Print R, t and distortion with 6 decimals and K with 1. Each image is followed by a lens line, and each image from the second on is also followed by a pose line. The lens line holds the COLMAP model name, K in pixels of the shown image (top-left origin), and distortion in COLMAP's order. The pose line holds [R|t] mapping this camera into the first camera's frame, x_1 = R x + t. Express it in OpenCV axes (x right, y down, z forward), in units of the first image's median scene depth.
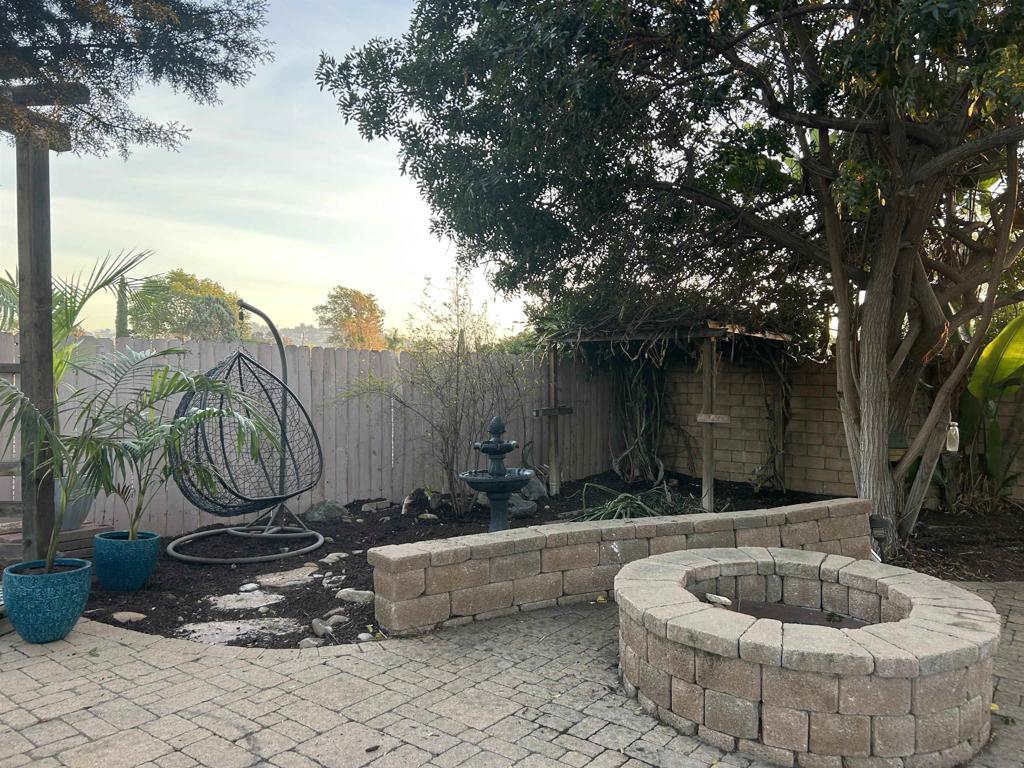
lens RADIAL K [[774.9, 0, 513.2], [0, 774.9, 366.3], [0, 0, 1]] dist [0.008304, -0.003727]
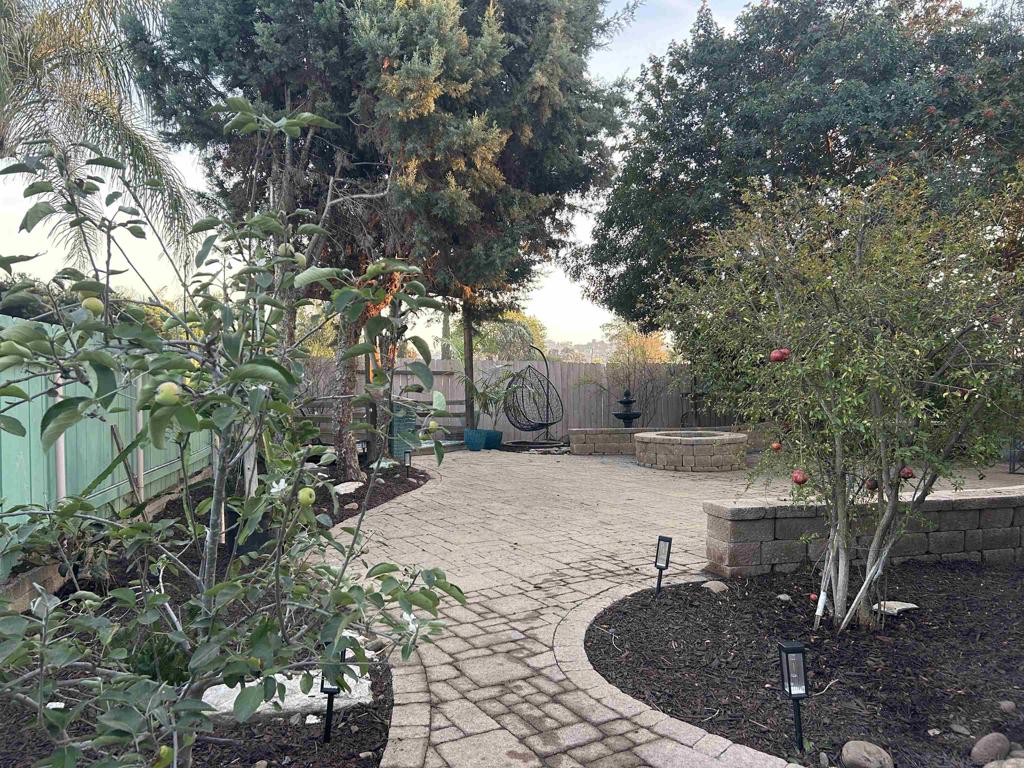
lens RADIAL K [[774.9, 0, 513.2], [0, 774.9, 366.3], [0, 0, 1]] dist [0.008304, -0.003727]
pose [[0.931605, -0.022754, -0.362760, 0.541181], [0.016665, 0.999663, -0.019906, 0.035824], [0.363090, 0.012500, 0.931670, -1.438972]]
